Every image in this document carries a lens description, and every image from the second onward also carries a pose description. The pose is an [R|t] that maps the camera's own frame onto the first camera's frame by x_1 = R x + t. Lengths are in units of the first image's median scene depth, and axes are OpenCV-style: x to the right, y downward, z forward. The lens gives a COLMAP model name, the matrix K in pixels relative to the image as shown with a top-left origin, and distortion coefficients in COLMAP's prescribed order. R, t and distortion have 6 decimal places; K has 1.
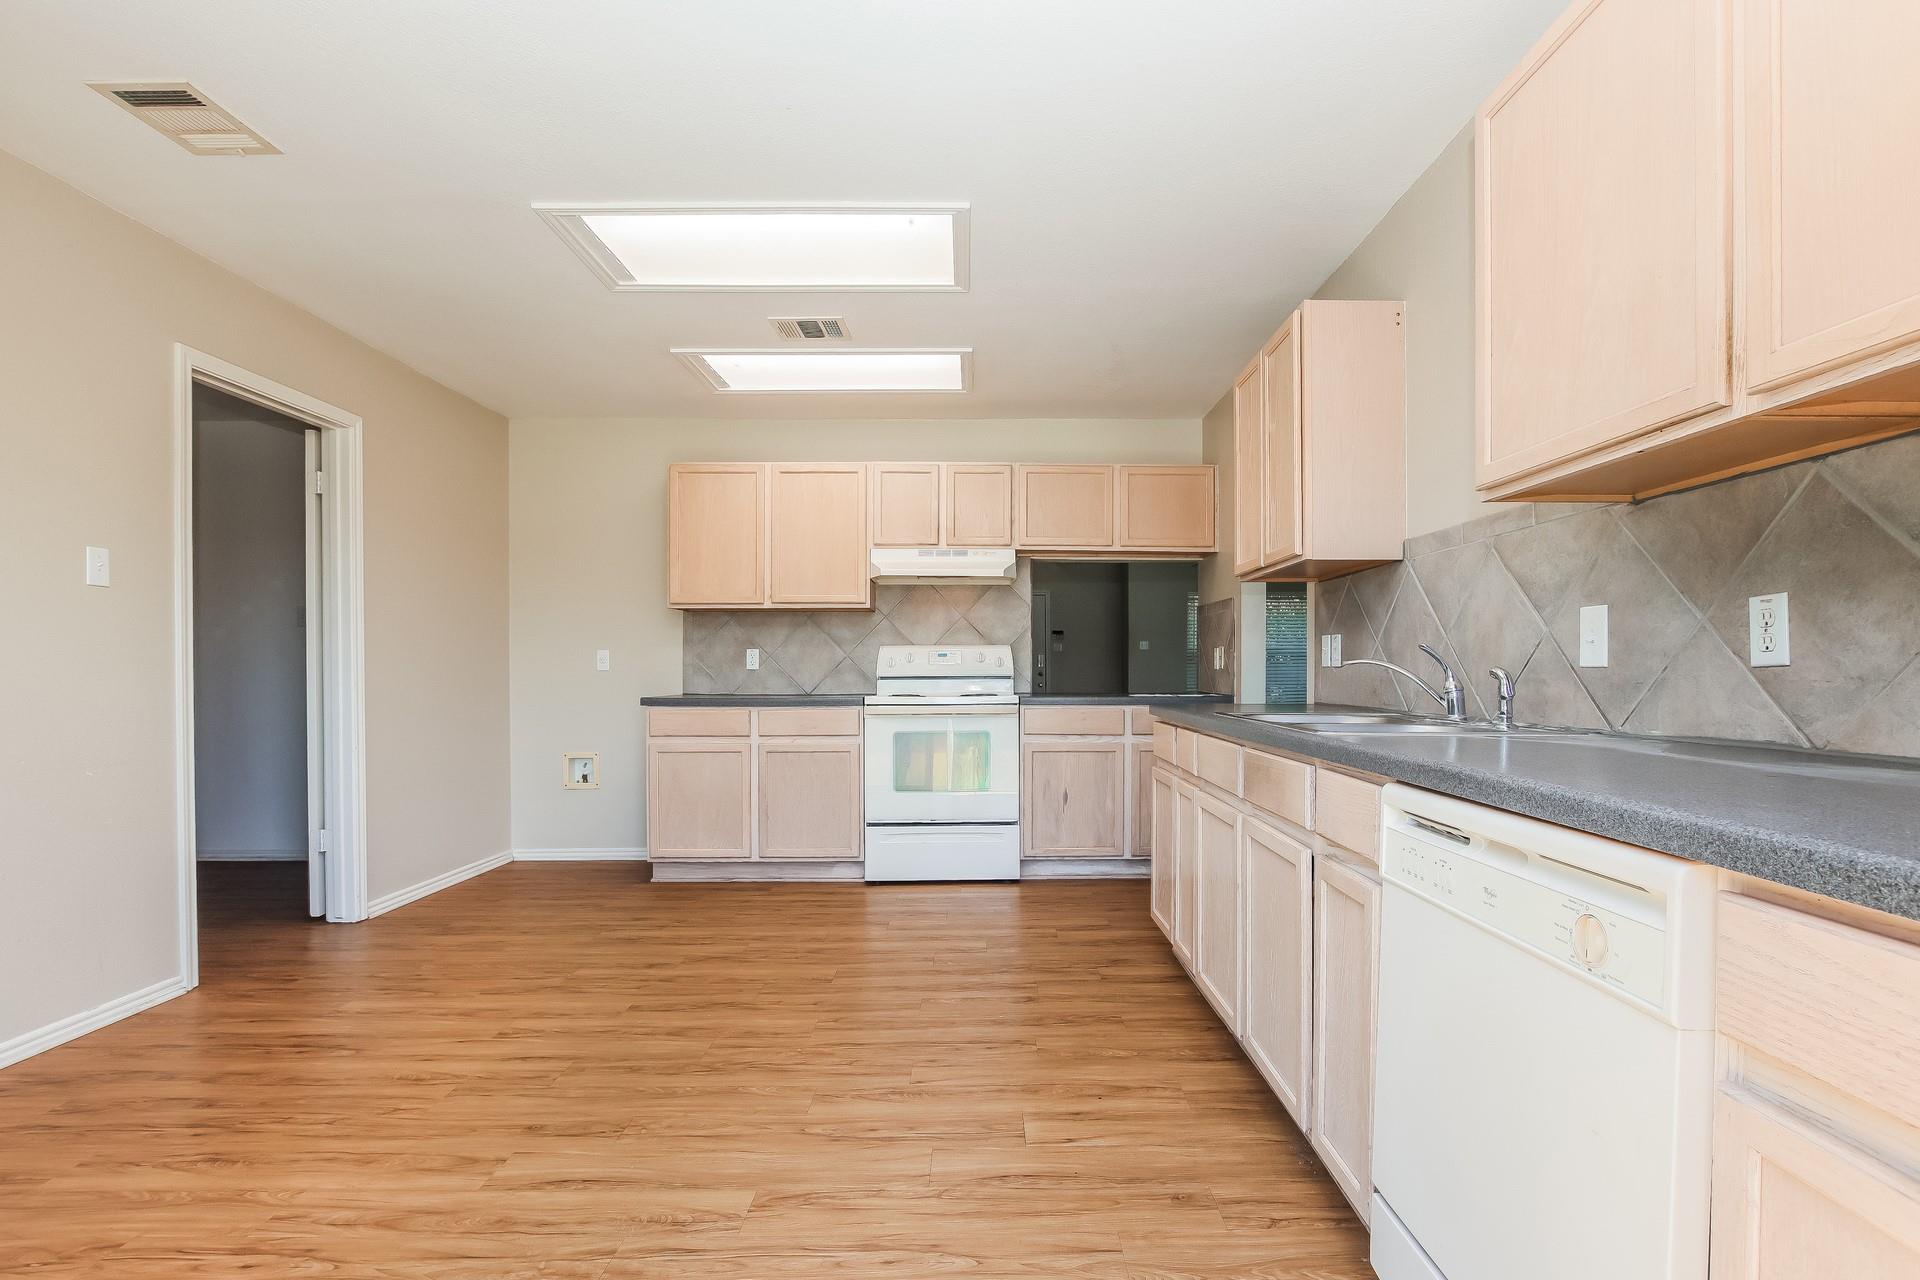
lens RADIAL K [[876.5, 0, 966.6], [0, 876.5, 680.0], [0, 0, 1]] dist [-0.029286, 0.000178]
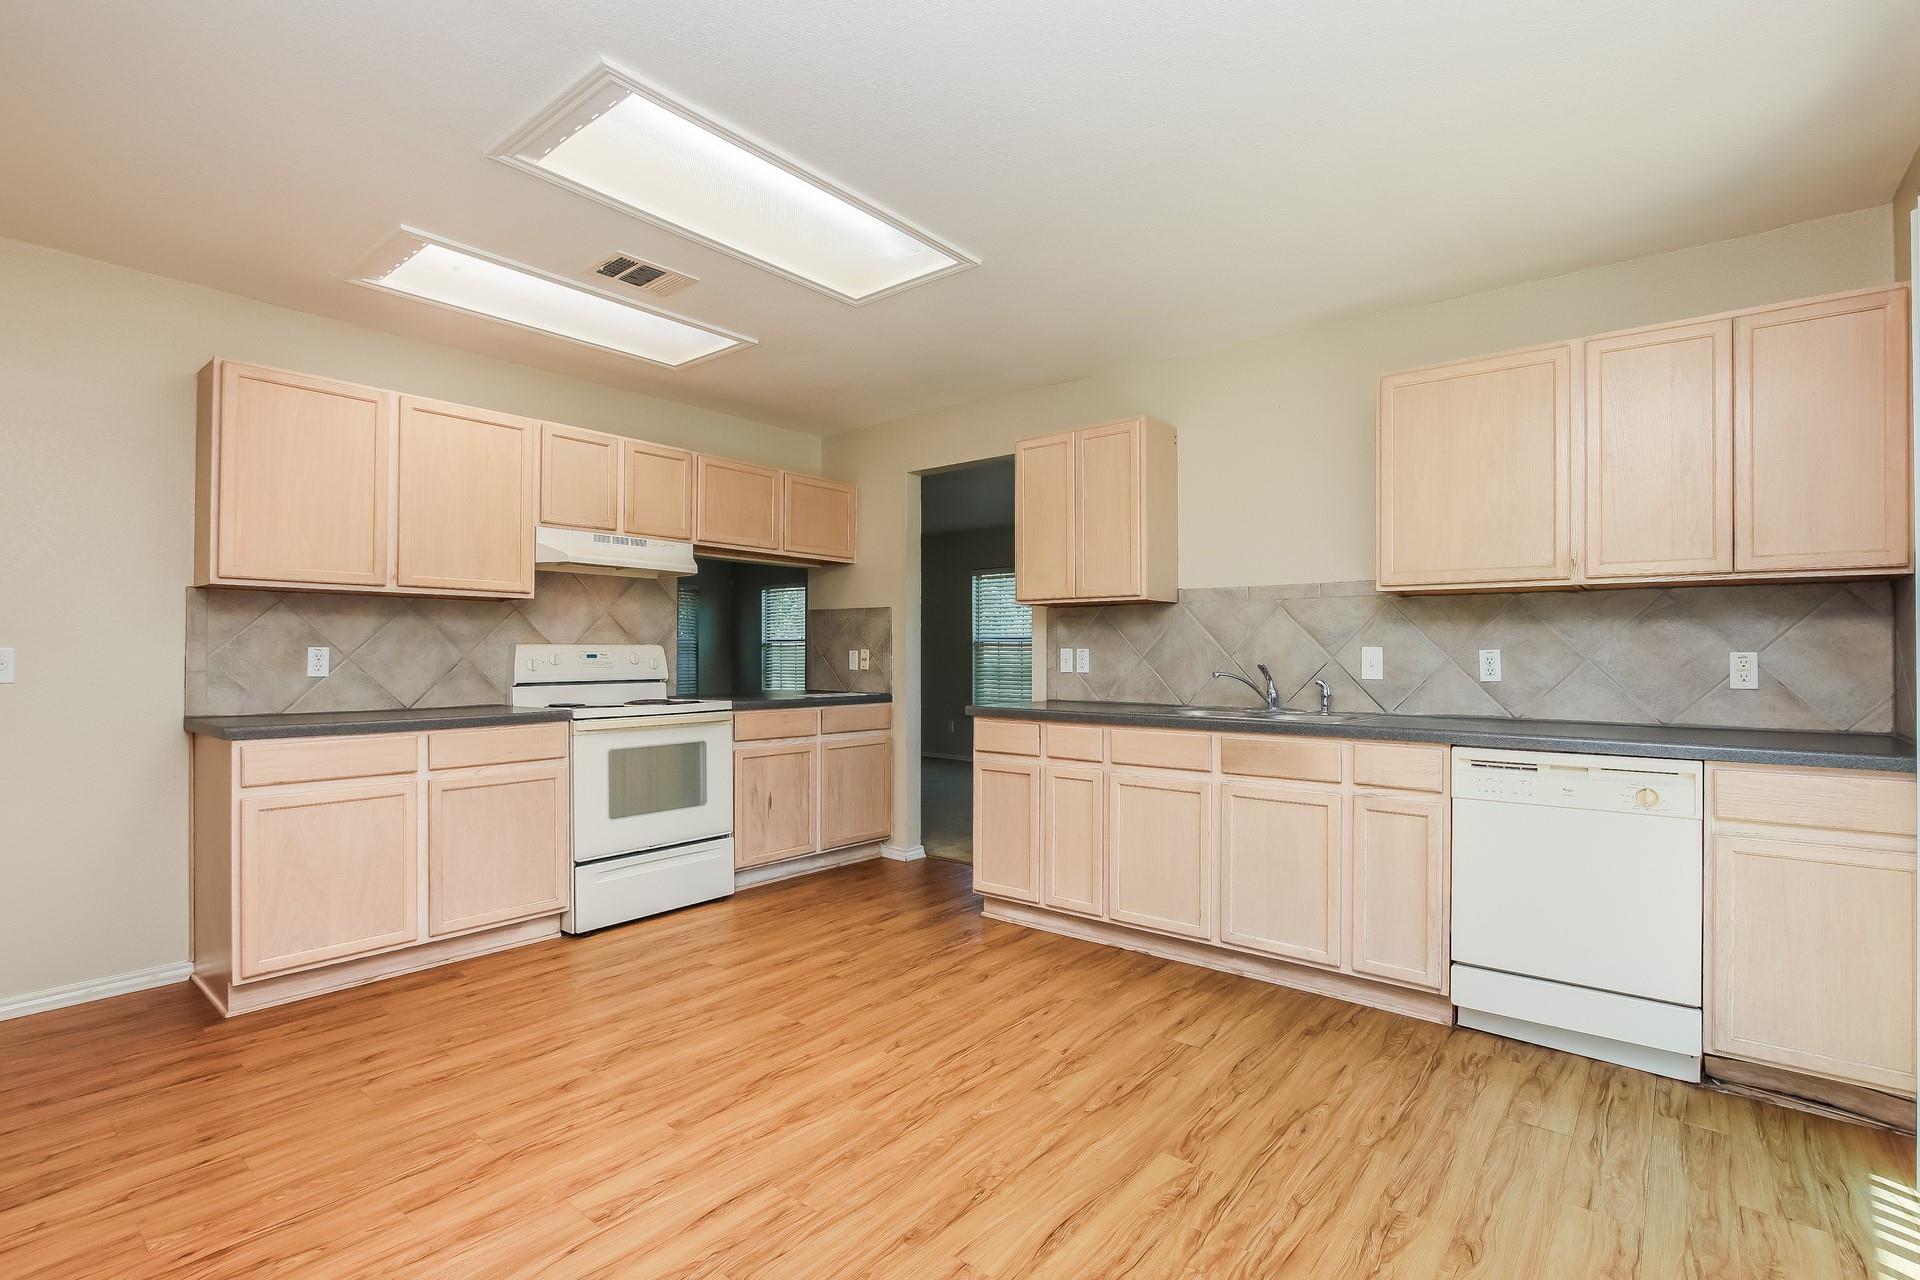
lens RADIAL K [[908.0, 0, 960.6], [0, 908.0, 648.8], [0, 0, 1]] dist [-0.015632, 0.000253]
pose [[0.634328, 0.005789, 0.773042, -0.545925], [0.006316, 0.999900, -0.012671, -0.025164], [-0.773038, 0.012920, 0.634228, 0.180291]]
